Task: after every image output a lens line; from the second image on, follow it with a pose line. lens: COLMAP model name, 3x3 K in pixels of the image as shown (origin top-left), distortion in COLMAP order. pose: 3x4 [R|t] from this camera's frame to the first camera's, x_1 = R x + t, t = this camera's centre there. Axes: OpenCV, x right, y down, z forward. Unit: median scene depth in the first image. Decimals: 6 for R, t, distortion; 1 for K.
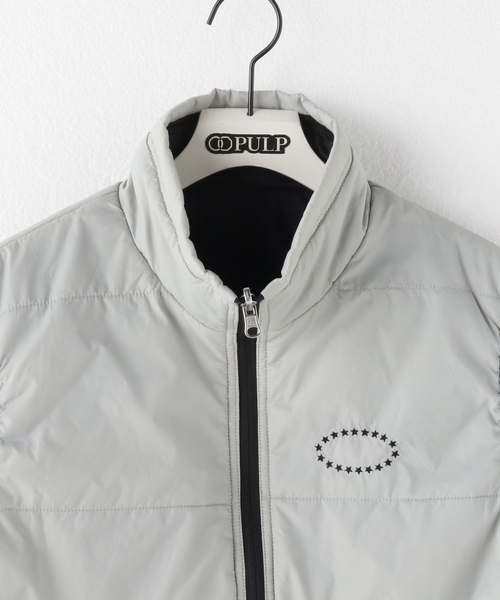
lens RADIAL K [[1704.0, 0, 275.4], [0, 1704.0, 350.4], [0, 0, 1]] dist [-0.009775, 0.000000]
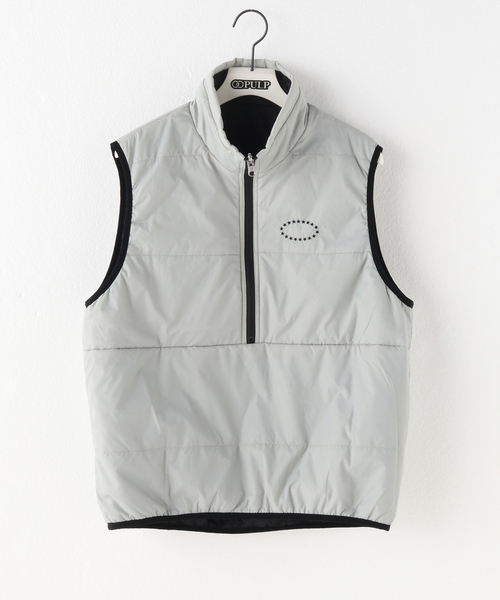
lens RADIAL K [[1704.0, 0, 250.3], [0, 1704.0, 306.3], [0, 0, 1]] dist [-0.009775, 0.000000]
pose [[0.999834, 0.016080, 0.008528, -0.030528], [-0.016636, 0.997423, 0.069785, 0.005931], [-0.007384, -0.069915, 0.997526, -1.136410]]
